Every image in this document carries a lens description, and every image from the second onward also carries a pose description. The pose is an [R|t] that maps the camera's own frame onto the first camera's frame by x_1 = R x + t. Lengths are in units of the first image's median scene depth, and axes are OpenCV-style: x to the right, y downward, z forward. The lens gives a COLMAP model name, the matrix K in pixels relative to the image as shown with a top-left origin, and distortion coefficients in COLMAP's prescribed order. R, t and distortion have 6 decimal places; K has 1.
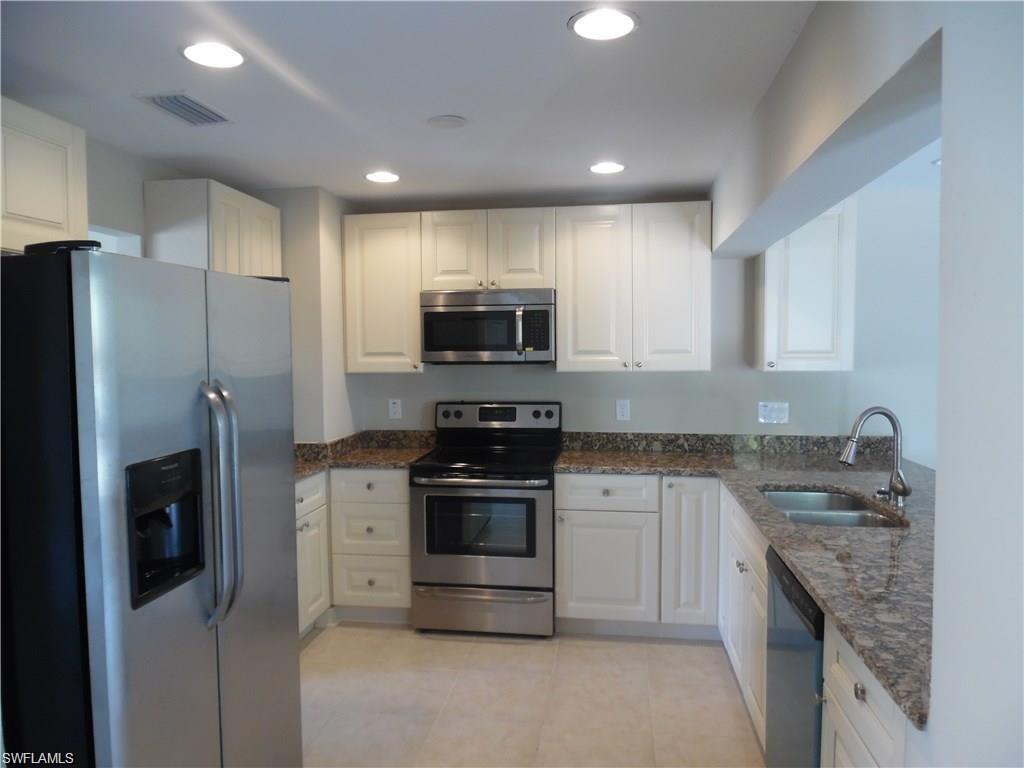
lens RADIAL K [[716.9, 0, 503.1], [0, 716.9, 388.1], [0, 0, 1]] dist [-0.043249, 0.004004]
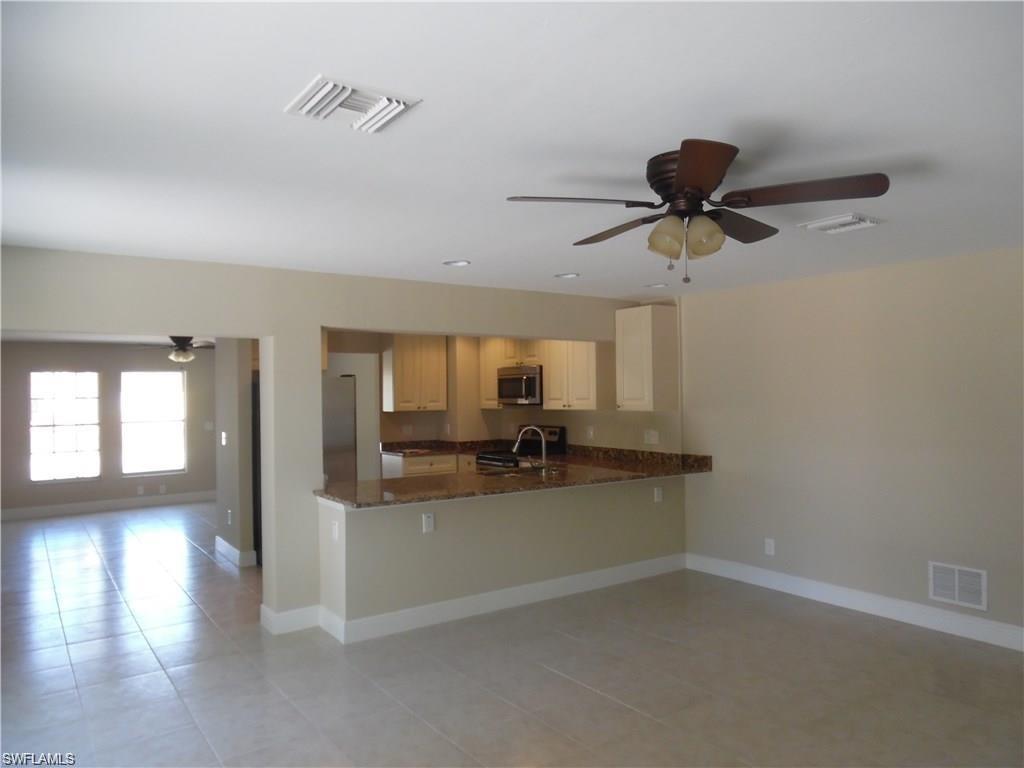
lens RADIAL K [[710.2, 0, 512.0], [0, 710.2, 384.0], [0, 0, 1]] dist [-0.122932, 0.001111]
pose [[0.688629, -0.011072, -0.725029, 1.328381], [-0.036655, 0.998074, -0.050056, 0.006376], [0.724187, 0.061046, 0.686897, -0.318038]]
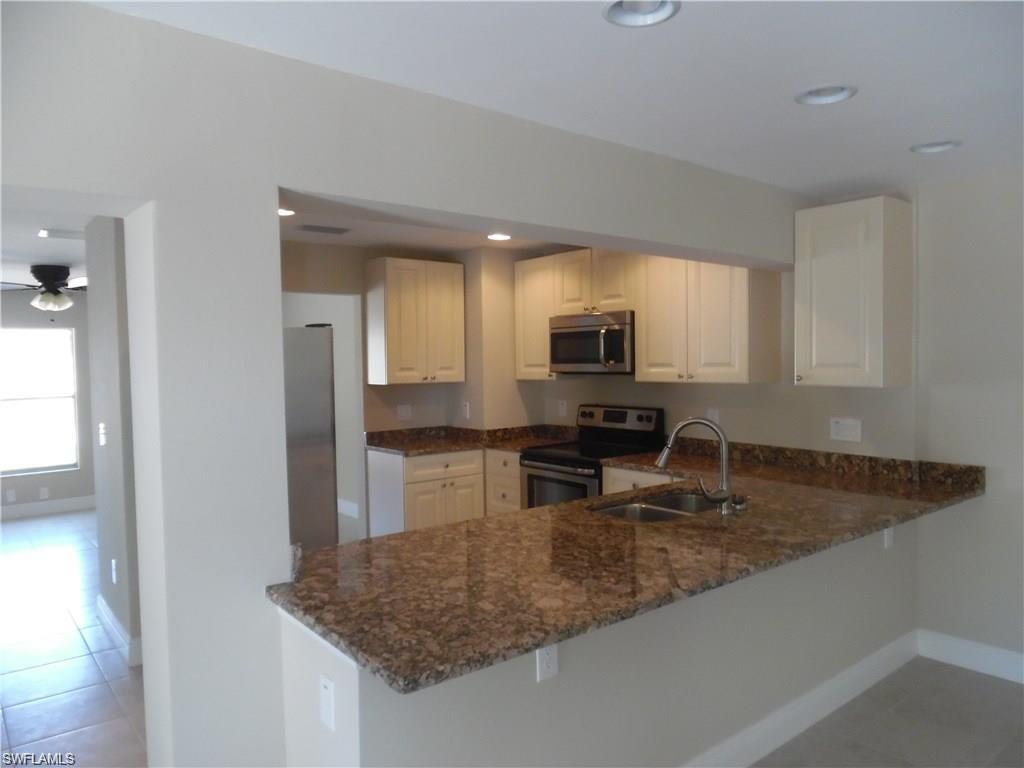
lens RADIAL K [[716.9, 0, 503.1], [0, 716.9, 388.1], [0, 0, 1]] dist [-0.043249, 0.004004]
pose [[0.730221, 0.025654, -0.682730, 0.698124], [-0.033306, 0.999443, 0.001931, -0.007146], [0.682399, 0.021329, 0.730669, 0.007265]]
